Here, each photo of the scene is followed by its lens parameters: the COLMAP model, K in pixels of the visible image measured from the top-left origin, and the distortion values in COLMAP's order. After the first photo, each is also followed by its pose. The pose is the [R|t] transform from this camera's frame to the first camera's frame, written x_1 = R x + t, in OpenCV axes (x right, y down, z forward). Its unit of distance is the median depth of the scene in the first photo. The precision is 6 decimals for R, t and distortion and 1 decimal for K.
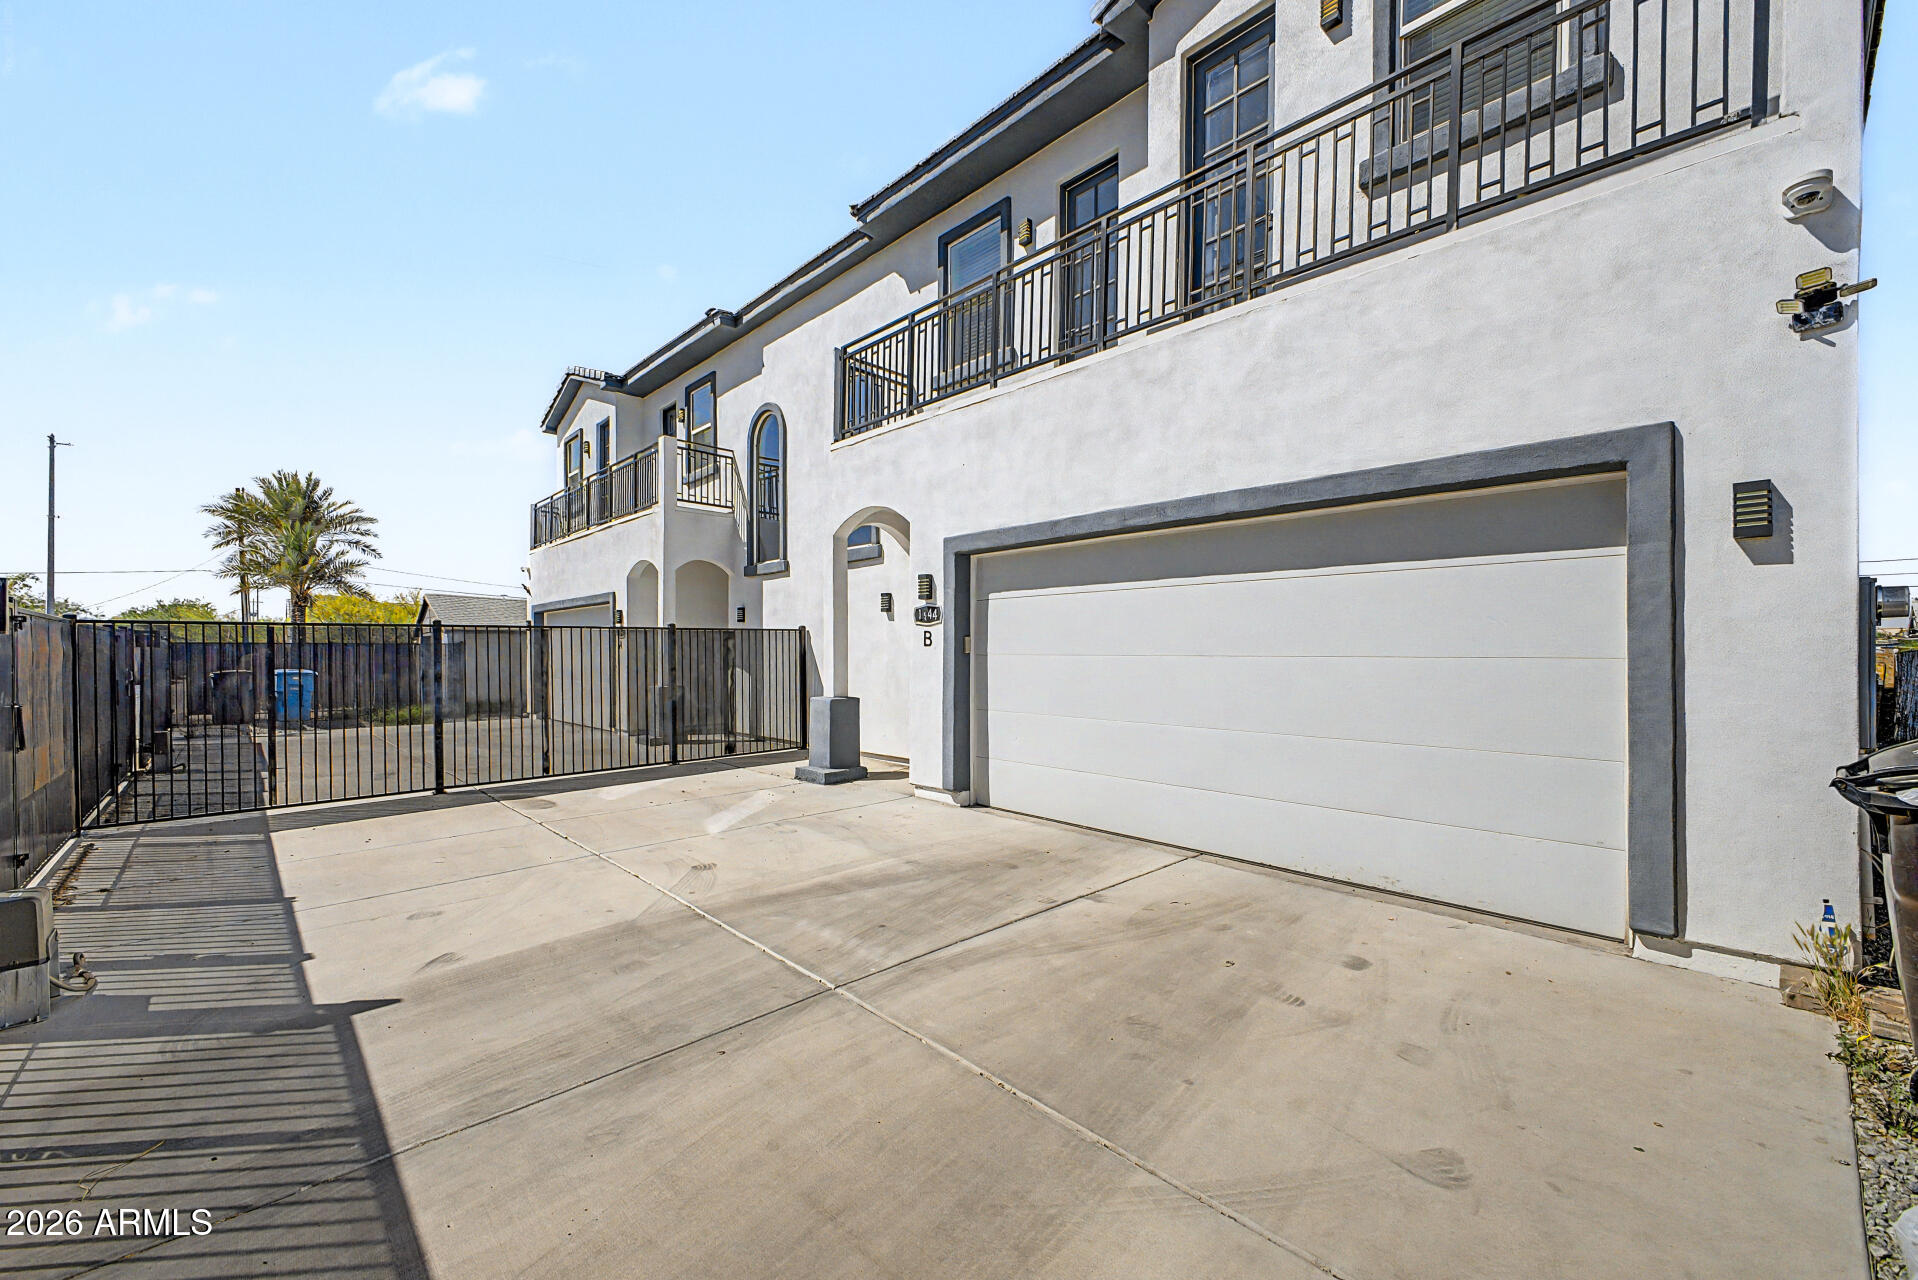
lens RADIAL K [[763.1, 0, 936.8], [0, 763.1, 646.8], [0, 0, 1]] dist [0.010285, -0.002023]
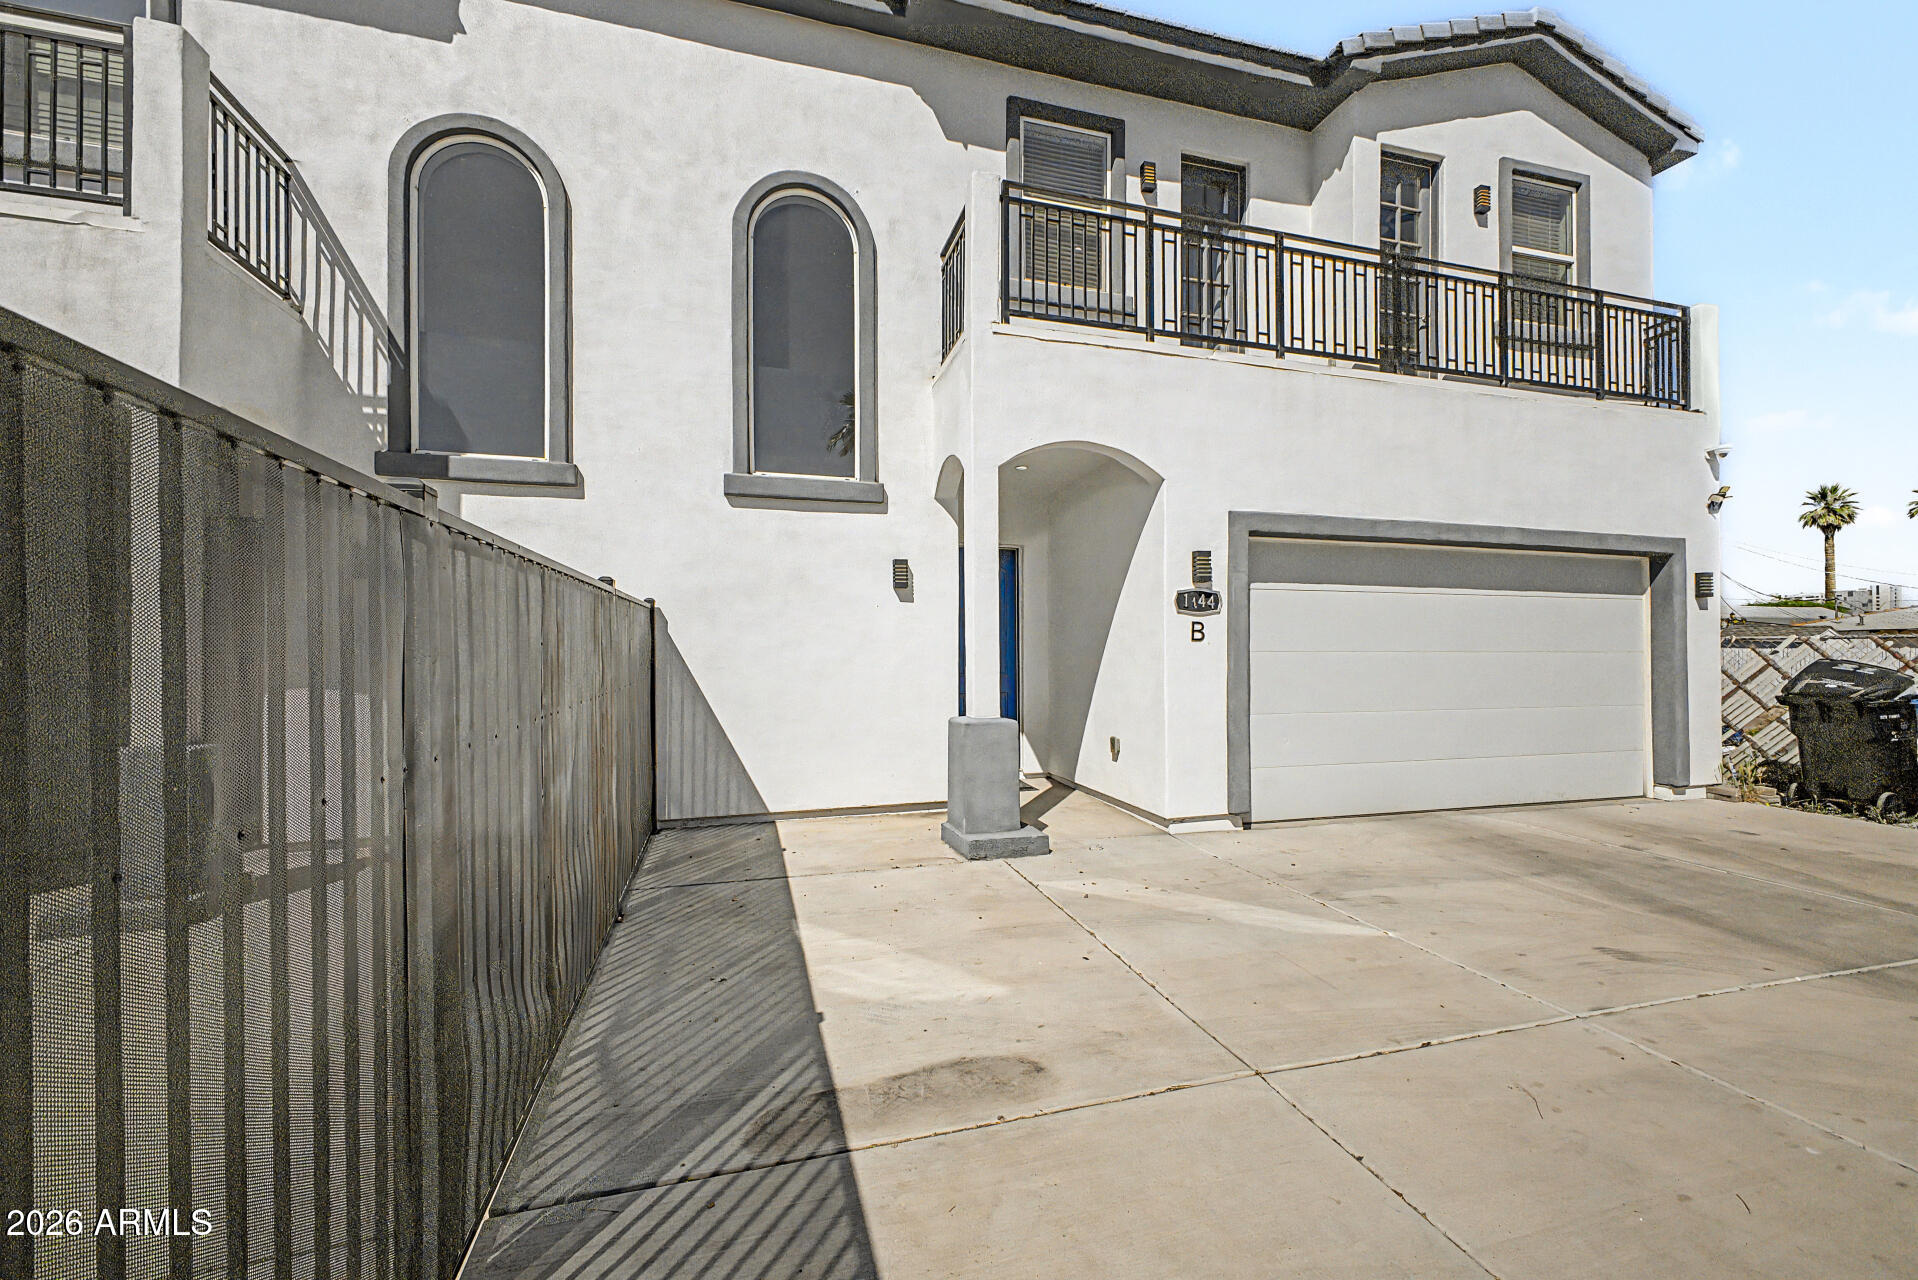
lens RADIAL K [[763.1, 0, 952.8], [0, 763.1, 650.3], [0, 0, 1]] dist [0.010285, -0.002023]
pose [[0.438751, 0.006142, 0.898588, -0.861671], [-0.001582, 0.999980, -0.006062, 0.014503], [-0.898607, 0.001238, 0.438752, 0.897178]]
